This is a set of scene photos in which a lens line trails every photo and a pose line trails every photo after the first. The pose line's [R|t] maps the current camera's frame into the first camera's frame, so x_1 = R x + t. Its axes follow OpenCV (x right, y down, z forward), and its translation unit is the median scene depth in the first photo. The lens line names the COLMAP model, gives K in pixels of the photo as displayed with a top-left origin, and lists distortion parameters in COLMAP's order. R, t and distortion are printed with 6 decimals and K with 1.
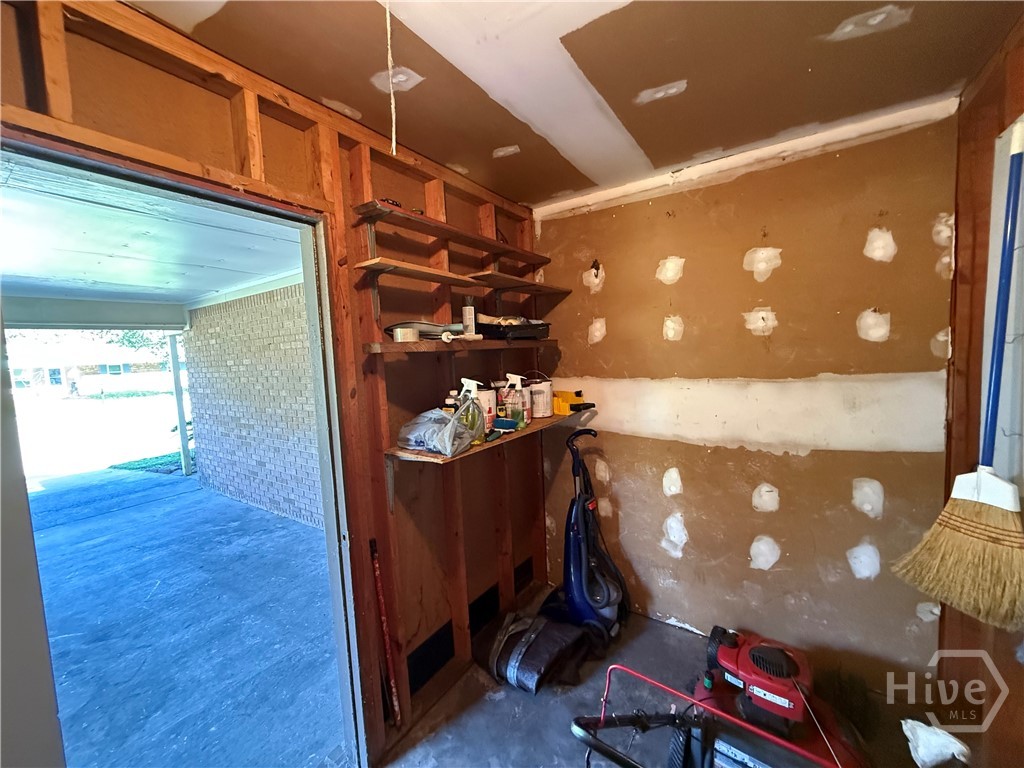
lens RADIAL K [[411.1, 0, 503.8], [0, 411.1, 384.1], [0, 0, 1]] dist [0.000062, 0.001294]
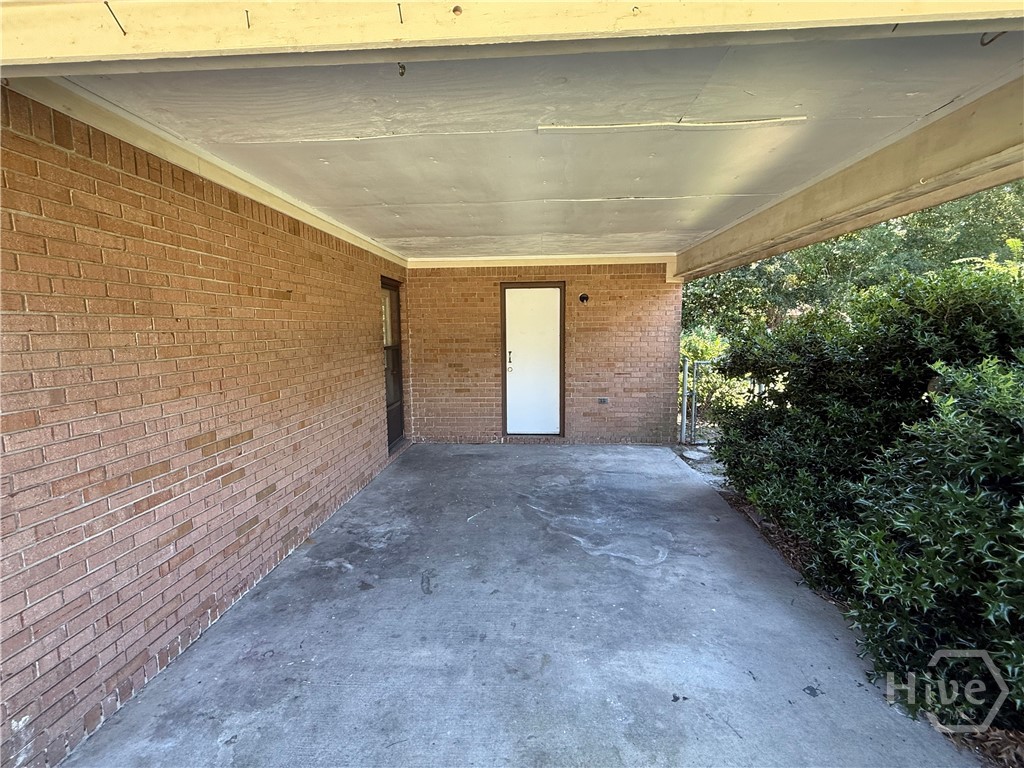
lens RADIAL K [[453.6, 0, 506.7], [0, 453.6, 380.6], [0, 0, 1]] dist [0.004630, 0.000171]
pose [[-0.509993, -0.041647, 0.859170, -1.522358], [0.099899, 0.989201, 0.107249, 0.002584], [-0.854358, 0.140526, -0.500325, 1.173104]]
